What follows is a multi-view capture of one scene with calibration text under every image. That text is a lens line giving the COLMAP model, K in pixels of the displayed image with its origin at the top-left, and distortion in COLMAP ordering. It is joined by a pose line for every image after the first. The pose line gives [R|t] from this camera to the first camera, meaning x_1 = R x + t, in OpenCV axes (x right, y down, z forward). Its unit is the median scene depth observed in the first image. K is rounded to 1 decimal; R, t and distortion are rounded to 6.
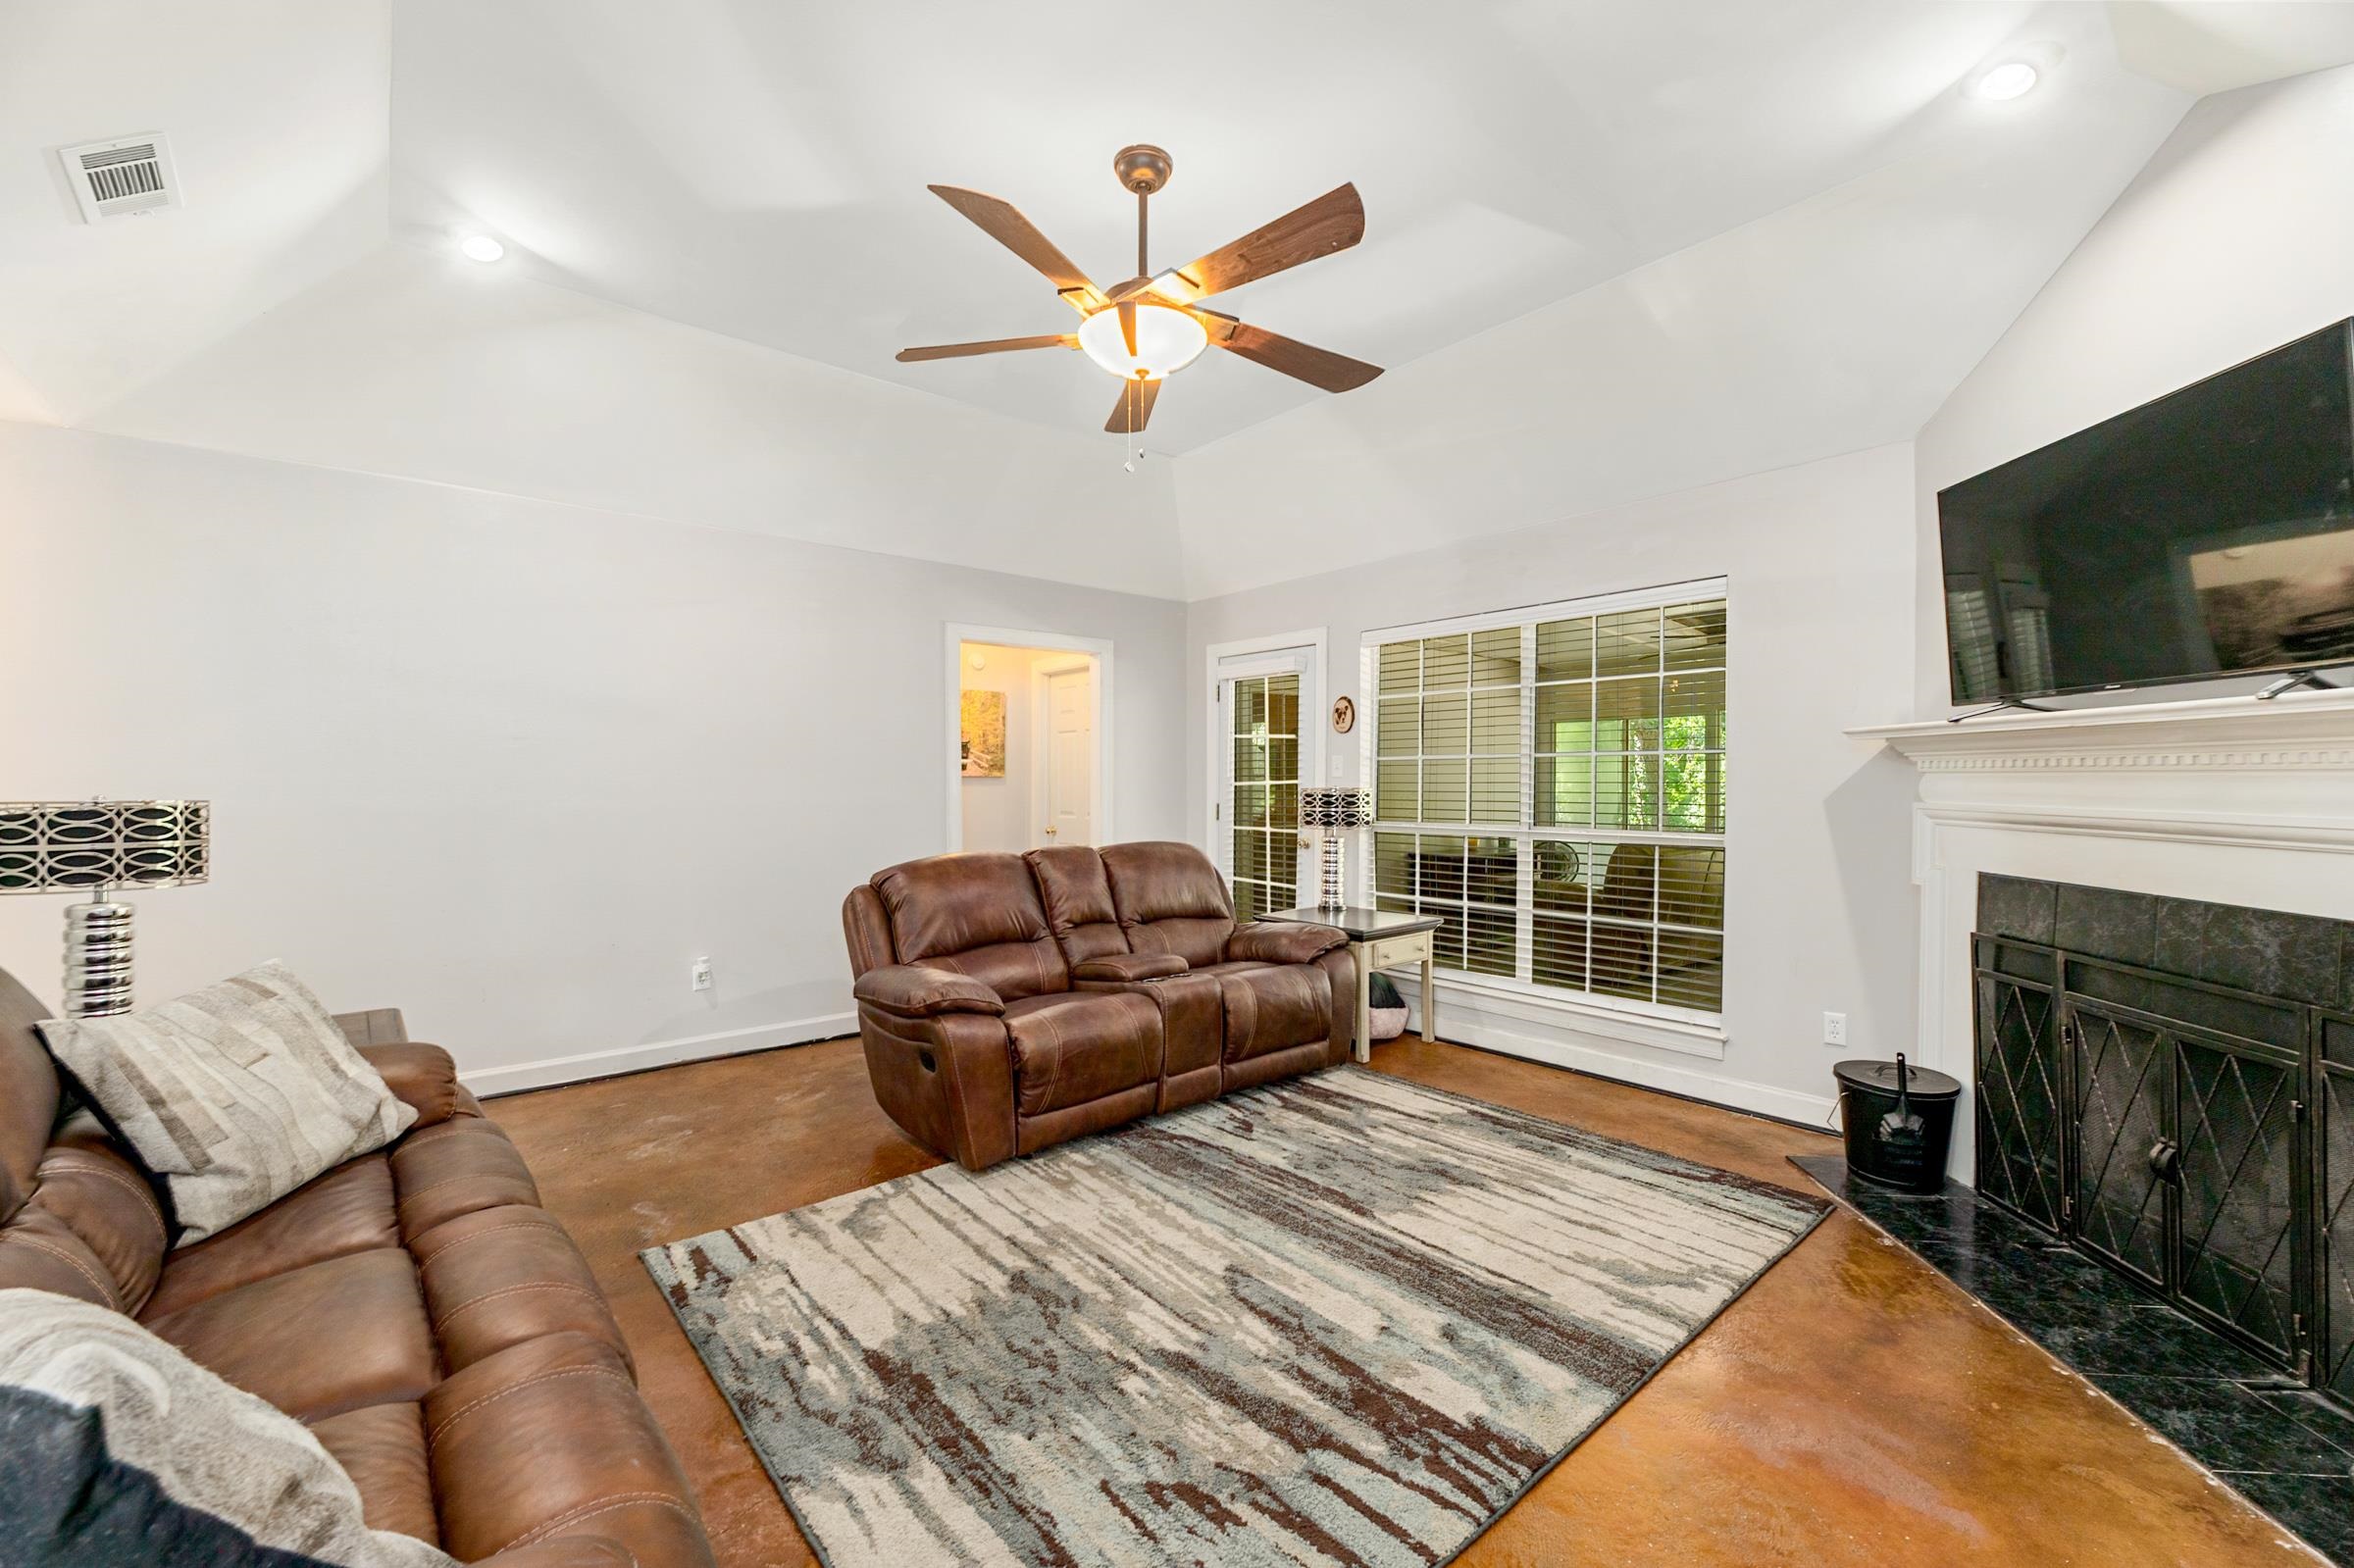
lens RADIAL K [[956.6, 0, 1164.7], [0, 956.6, 775.5], [0, 0, 1]] dist [-0.001205, -0.002658]
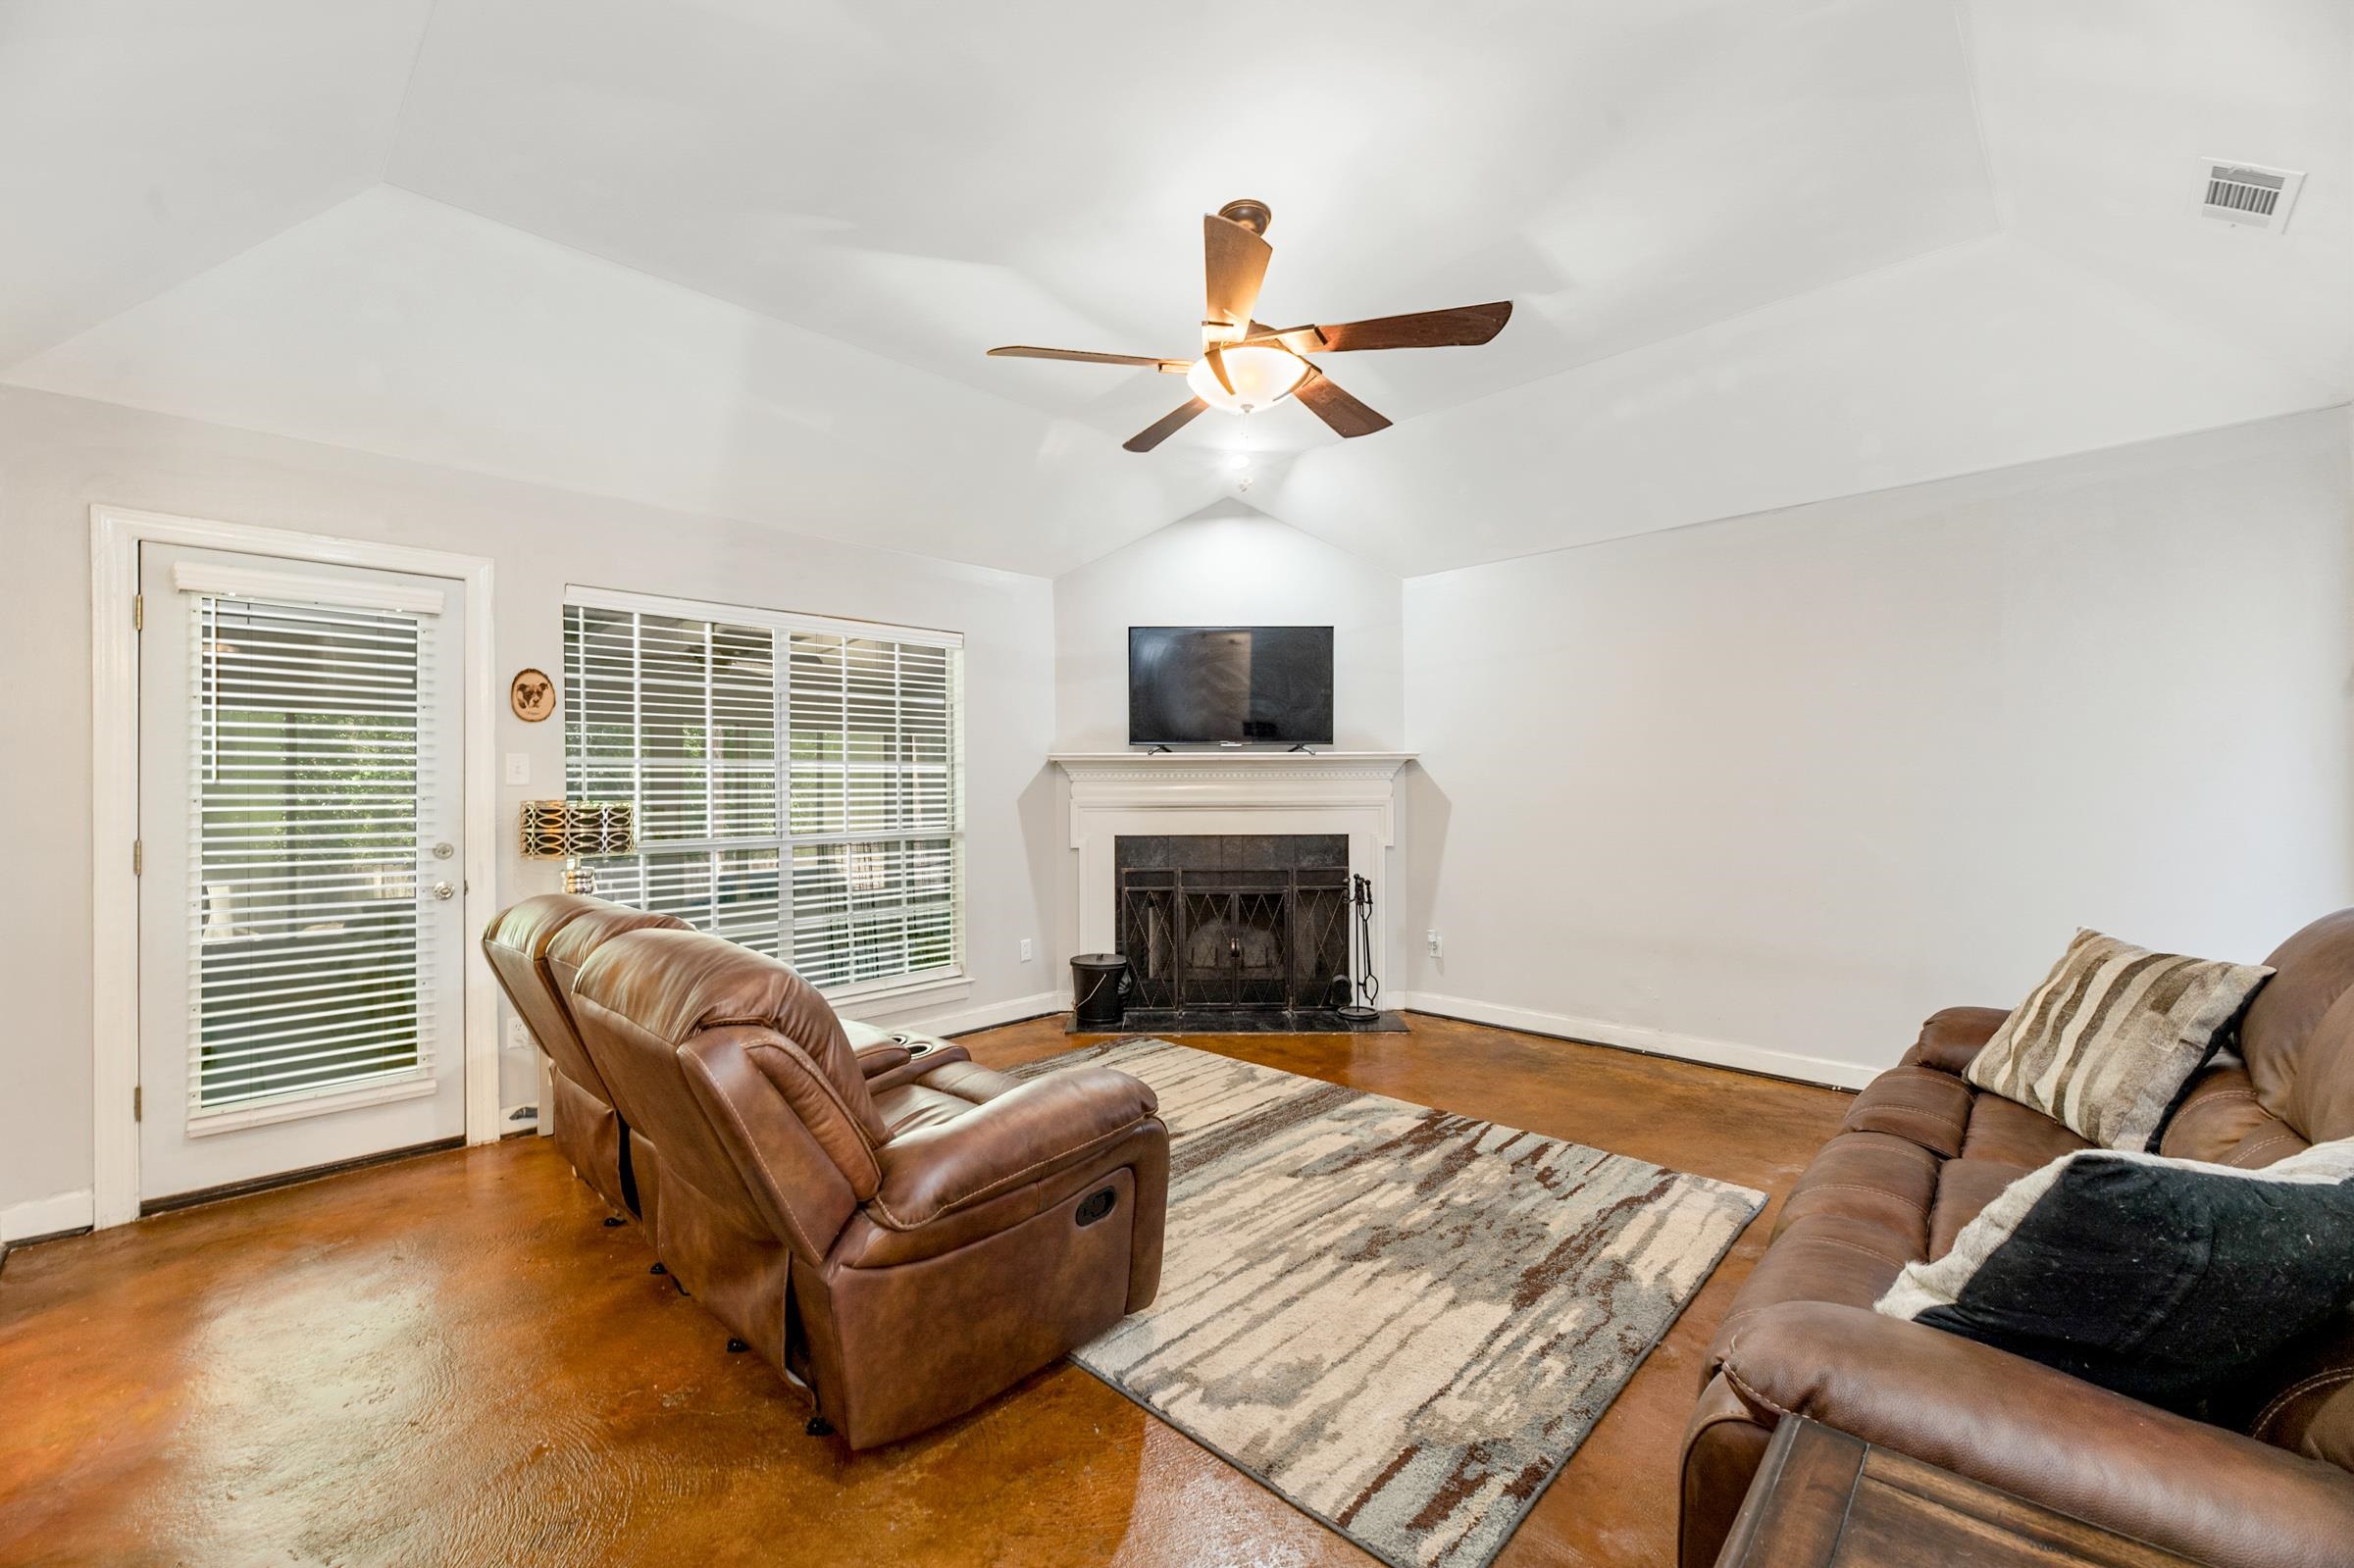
lens RADIAL K [[956.6, 0, 1179.2], [0, 956.6, 782.2], [0, 0, 1]] dist [-0.001205, -0.002658]
pose [[-0.112778, 0.005534, 0.993605, -1.277634], [0.004858, 0.999976, -0.005018, 0.011648], [-0.993608, 0.004261, -0.112802, 1.424721]]
